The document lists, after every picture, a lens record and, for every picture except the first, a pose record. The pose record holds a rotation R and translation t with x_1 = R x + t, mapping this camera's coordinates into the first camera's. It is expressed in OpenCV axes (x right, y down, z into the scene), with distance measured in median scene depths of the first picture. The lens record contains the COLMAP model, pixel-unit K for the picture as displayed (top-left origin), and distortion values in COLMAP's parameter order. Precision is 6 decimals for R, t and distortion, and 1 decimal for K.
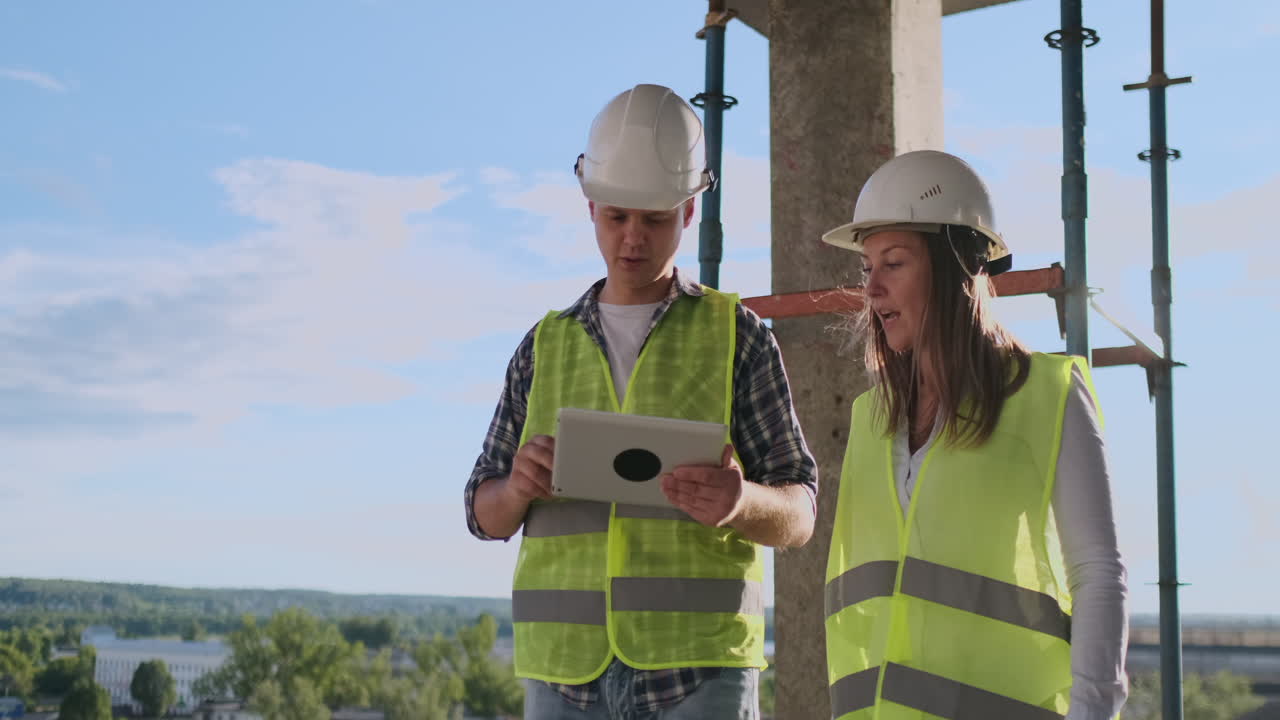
lens RADIAL K [[1494.0, 0, 647.2], [0, 1494.0, 356.0], [0, 0, 1]] dist [-0.002154, 0.000000]
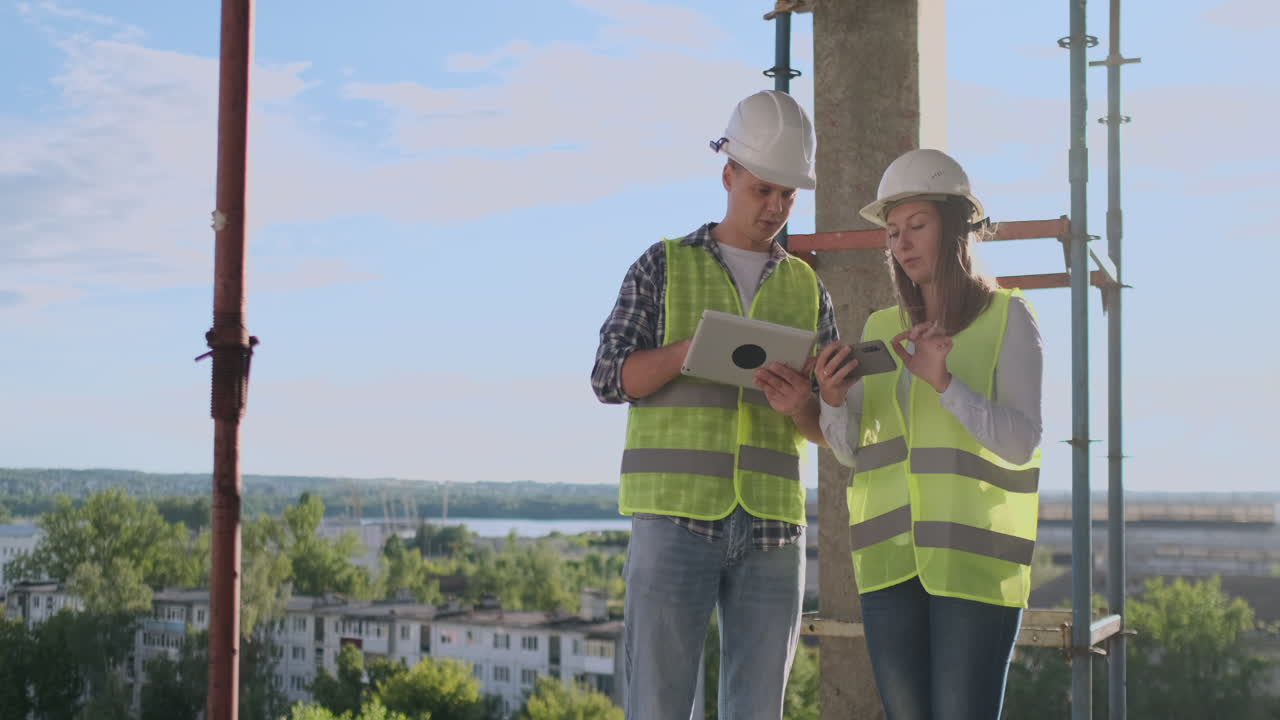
lens RADIAL K [[1494.0, 0, 642.9], [0, 1494.0, 350.3], [0, 0, 1]] dist [-0.002154, 0.000000]
pose [[0.993691, 0.004442, 0.112066, -0.203108], [-0.013000, 0.997042, 0.075747, -0.031623], [-0.111398, -0.076726, 0.990810, -0.234061]]
